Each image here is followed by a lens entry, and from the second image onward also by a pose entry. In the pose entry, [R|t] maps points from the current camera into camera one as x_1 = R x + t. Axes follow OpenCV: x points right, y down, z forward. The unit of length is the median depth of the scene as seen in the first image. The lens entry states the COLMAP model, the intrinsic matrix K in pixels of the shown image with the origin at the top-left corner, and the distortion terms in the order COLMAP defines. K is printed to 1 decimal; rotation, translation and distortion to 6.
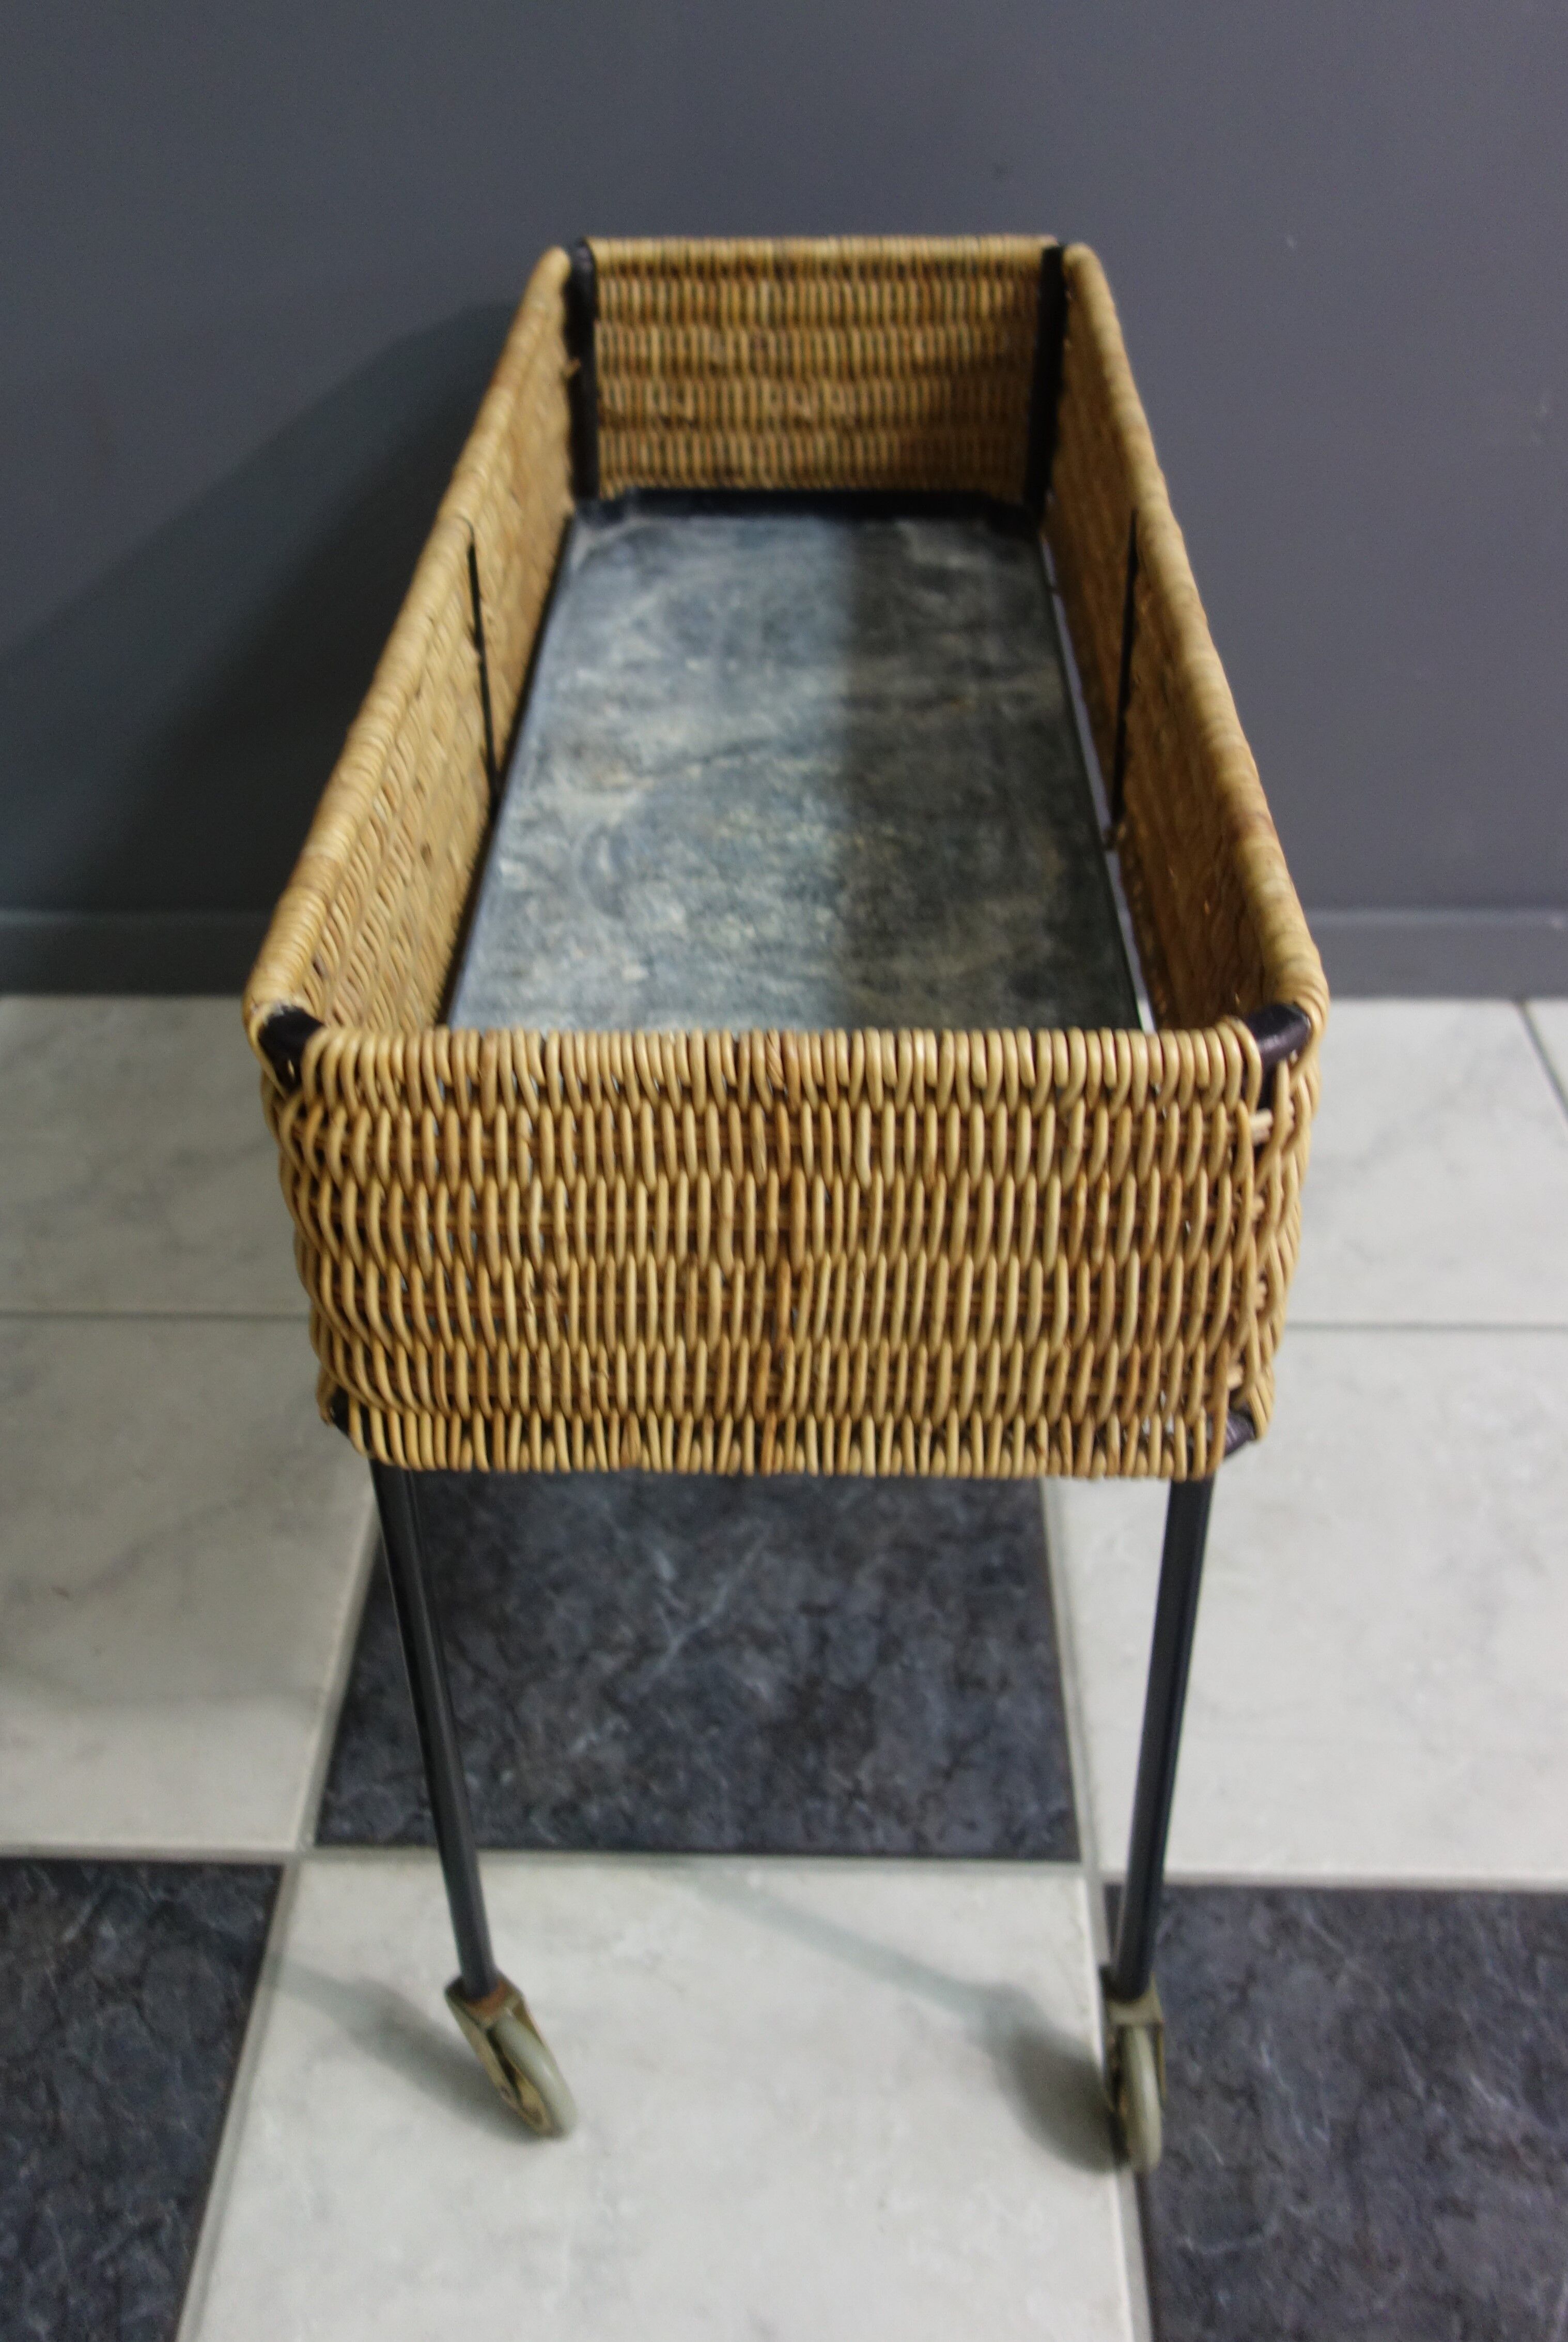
lens RADIAL K [[2244.4, 0, 715.0], [0, 2244.4, 1000.5], [0, 0, 1]] dist [-0.002069, 0.007270]
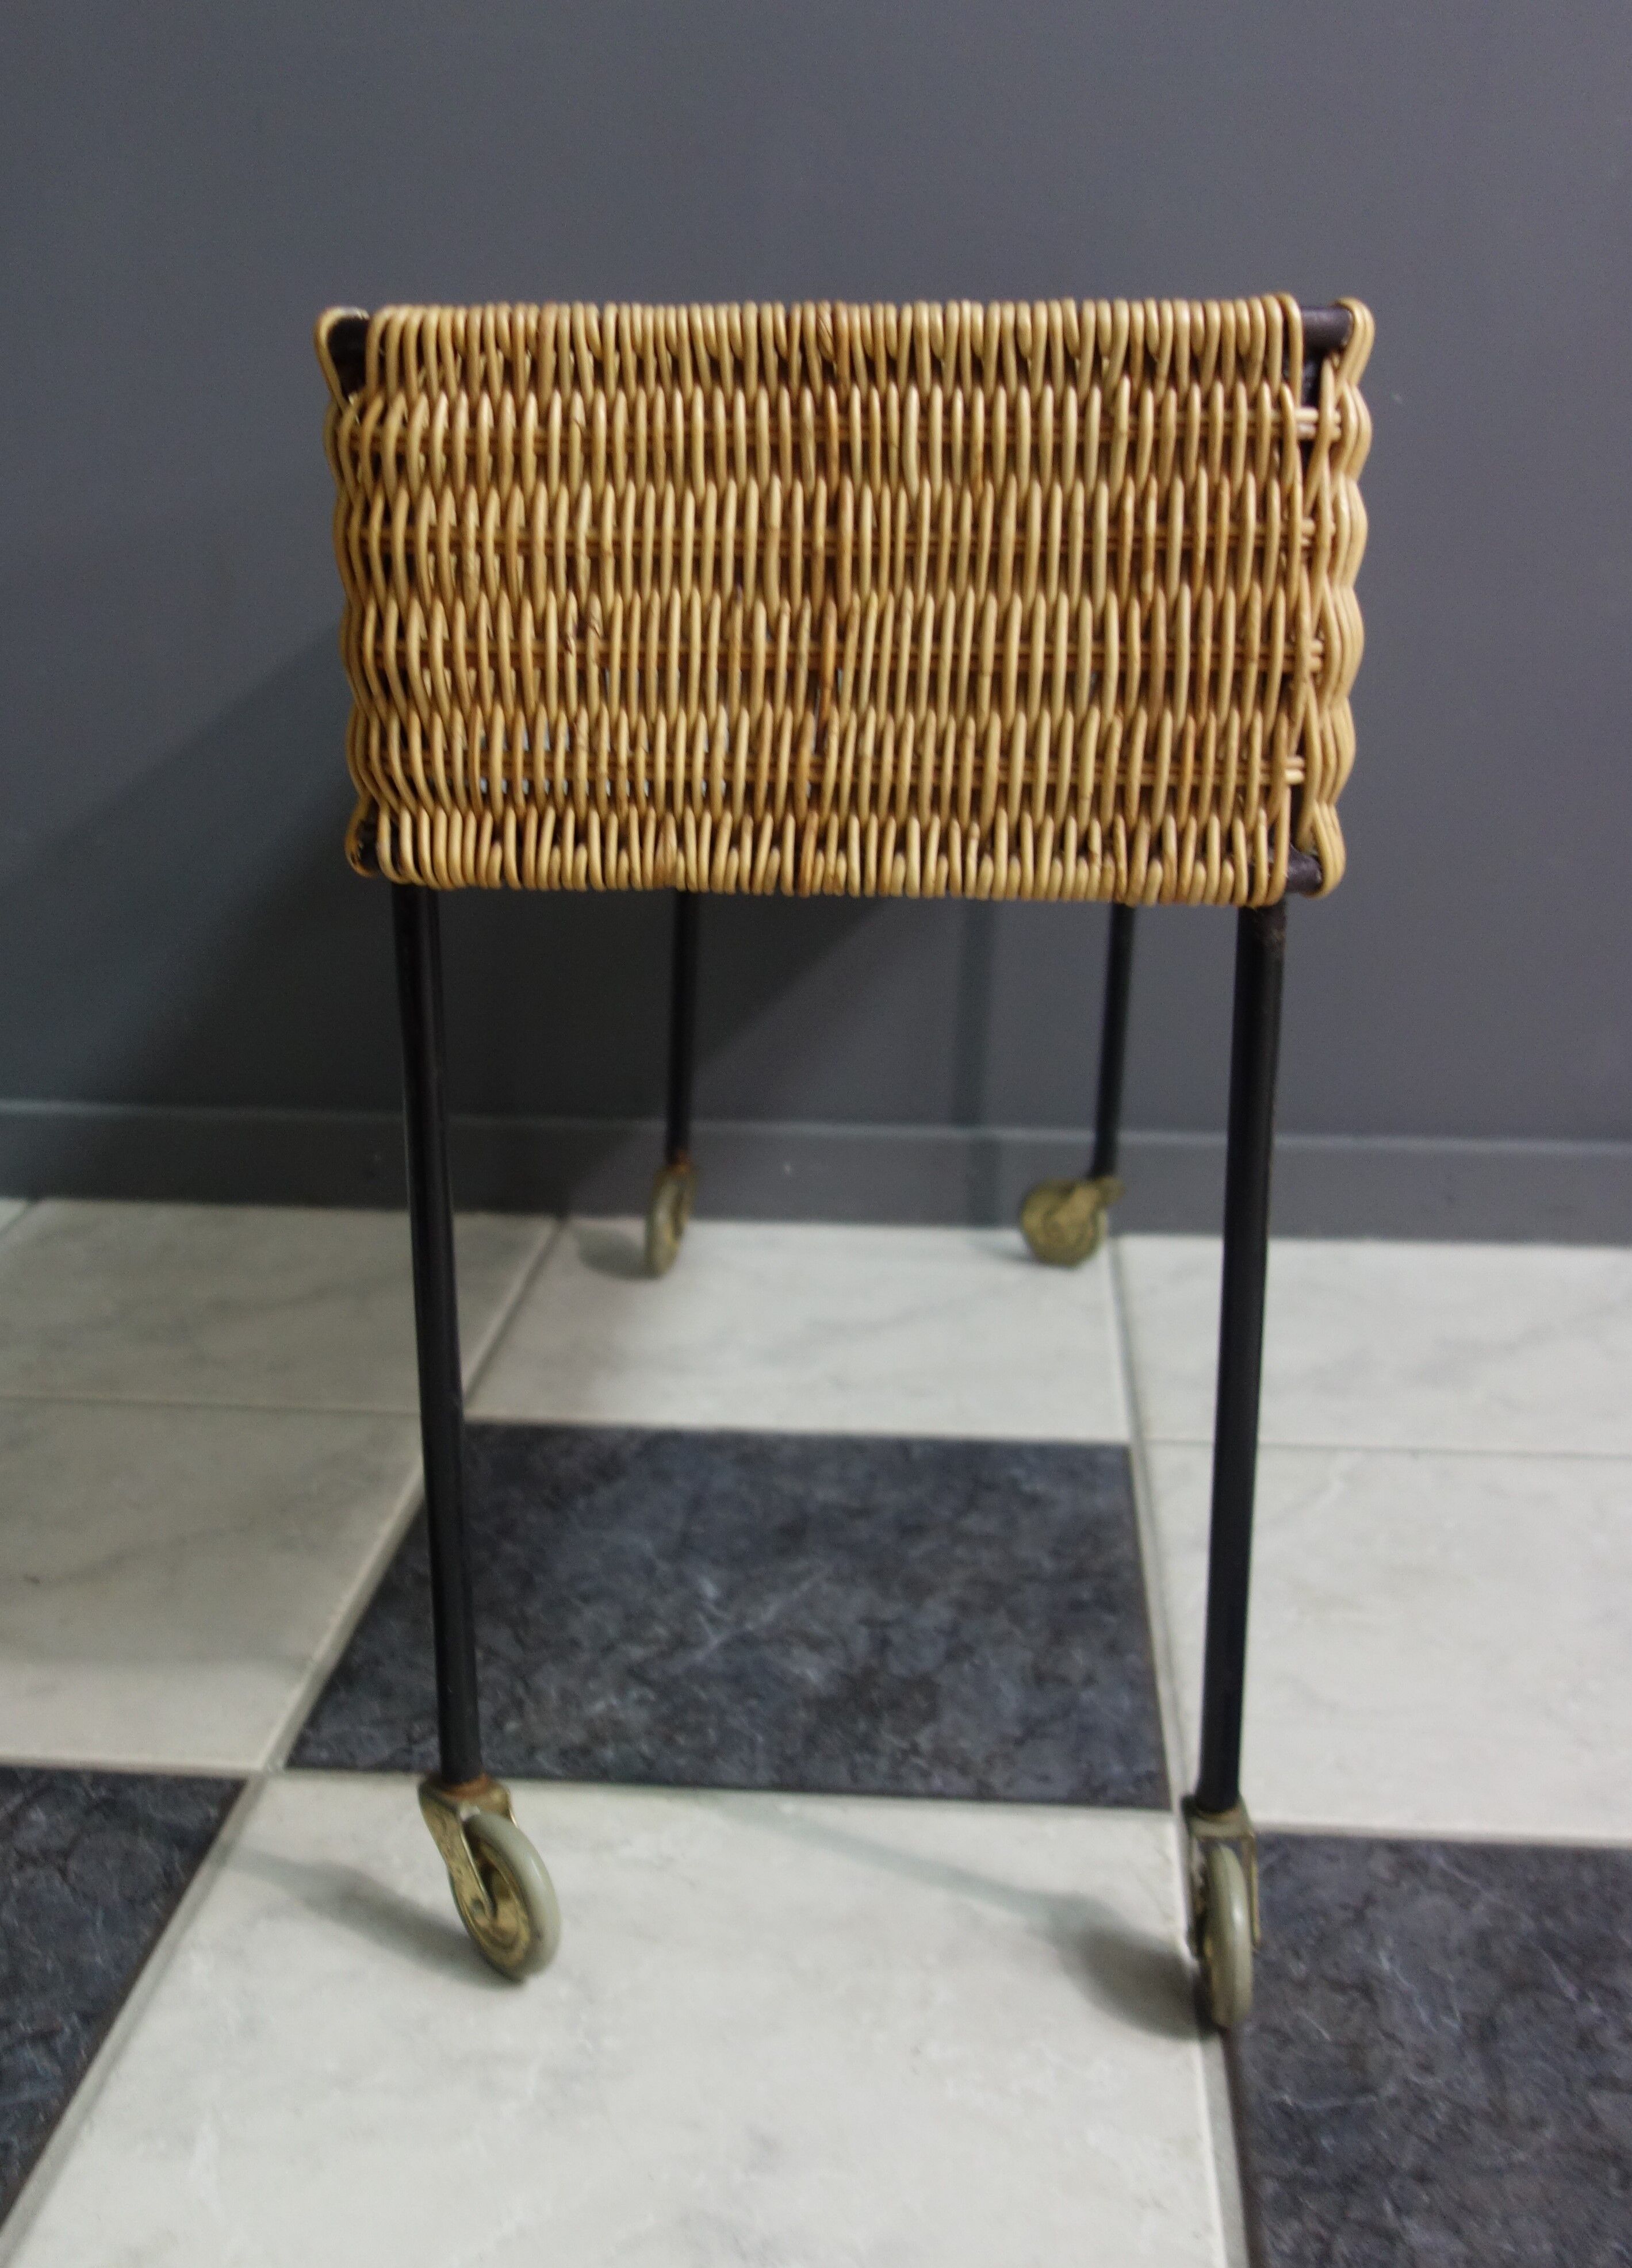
lens RADIAL K [[2490.6, 0, 759.4], [0, 2490.6, 1135.1], [0, 0, 1]] dist [0.000103, 0.006869]
pose [[0.998208, 0.042131, -0.042500, 0.039438], [-0.052905, 0.953204, -0.297664, 0.469561], [0.027970, 0.299379, 0.953724, 0.015336]]
